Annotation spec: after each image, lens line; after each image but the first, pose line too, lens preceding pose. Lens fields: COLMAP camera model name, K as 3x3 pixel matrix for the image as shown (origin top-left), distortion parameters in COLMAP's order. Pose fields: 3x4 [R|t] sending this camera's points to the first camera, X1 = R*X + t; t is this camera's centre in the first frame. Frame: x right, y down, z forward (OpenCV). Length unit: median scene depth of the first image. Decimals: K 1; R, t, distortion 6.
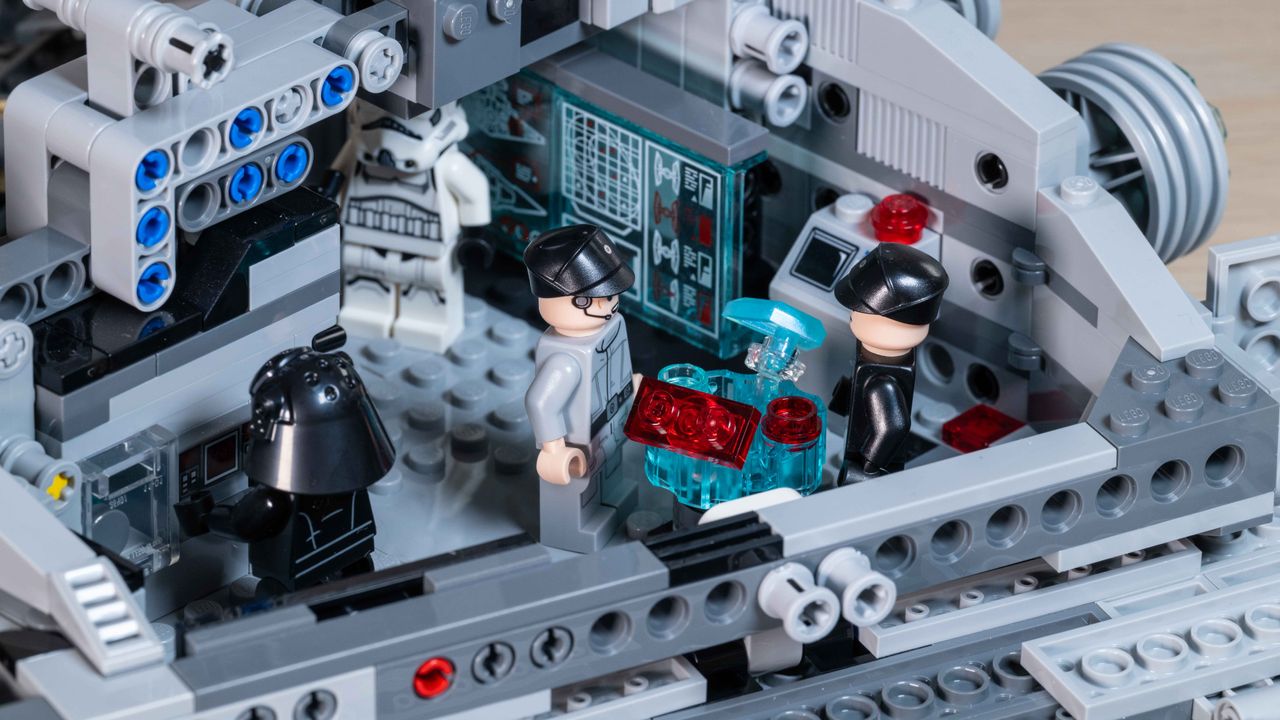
lens RADIAL K [[7799.2, 0, 640.0], [0, 7799.2, 360.0], [0, 0, 1]] dist [-0.073823, 30.541996]
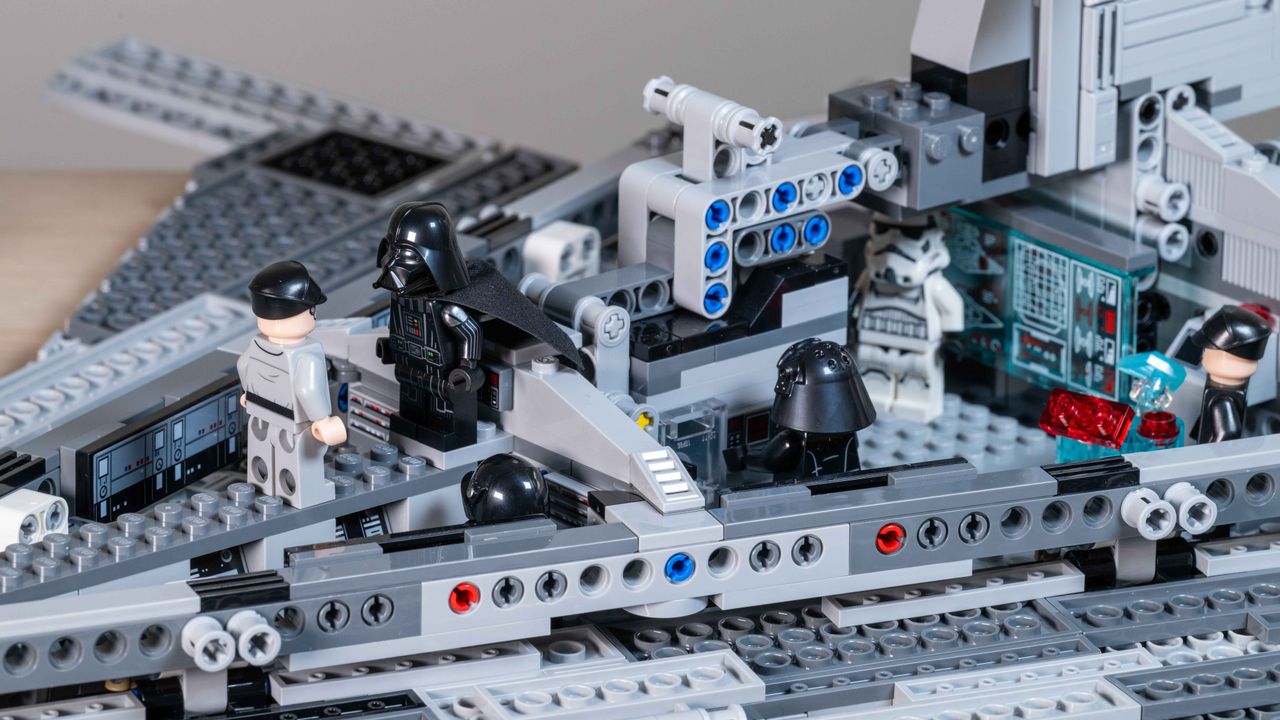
lens RADIAL K [[7799.2, 0, 640.0], [0, 7799.2, 360.0], [0, 0, 1]] dist [-0.073823, 30.541996]
pose [[0.994461, 0.031986, -0.100124, 0.067565], [-0.048931, 0.983940, -0.171663, 0.245074], [0.093025, 0.175611, 0.980055, -0.410312]]
